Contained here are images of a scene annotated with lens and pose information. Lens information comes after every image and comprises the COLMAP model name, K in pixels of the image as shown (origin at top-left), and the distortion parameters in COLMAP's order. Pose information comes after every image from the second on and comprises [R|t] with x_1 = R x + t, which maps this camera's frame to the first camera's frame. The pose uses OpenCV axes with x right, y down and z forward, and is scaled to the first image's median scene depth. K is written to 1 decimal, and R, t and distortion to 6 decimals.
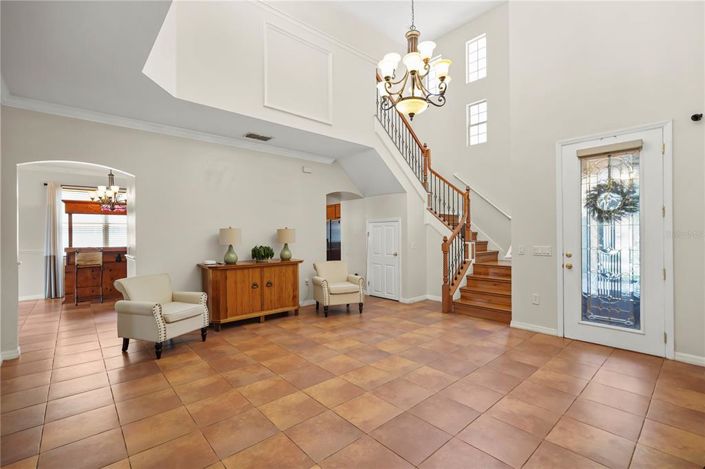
lens RADIAL K [[312.9, 0, 354.7], [0, 312.9, 232.9], [0, 0, 1]] dist [-0.002990, 0.000466]
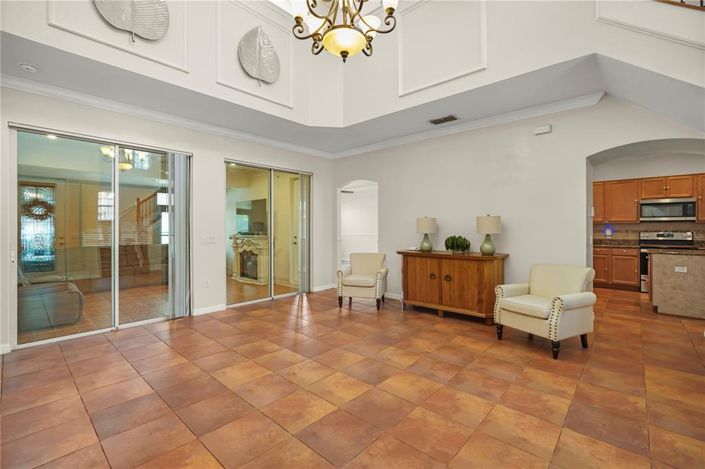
lens RADIAL K [[312.9, 0, 354.7], [0, 312.9, 232.9], [0, 0, 1]] dist [-0.002990, 0.000466]
pose [[0.117600, 0.021411, -0.992830, 0.708083], [0.008106, 0.999714, 0.022519, 0.010755], [0.993028, -0.010696, 0.117392, 0.735579]]
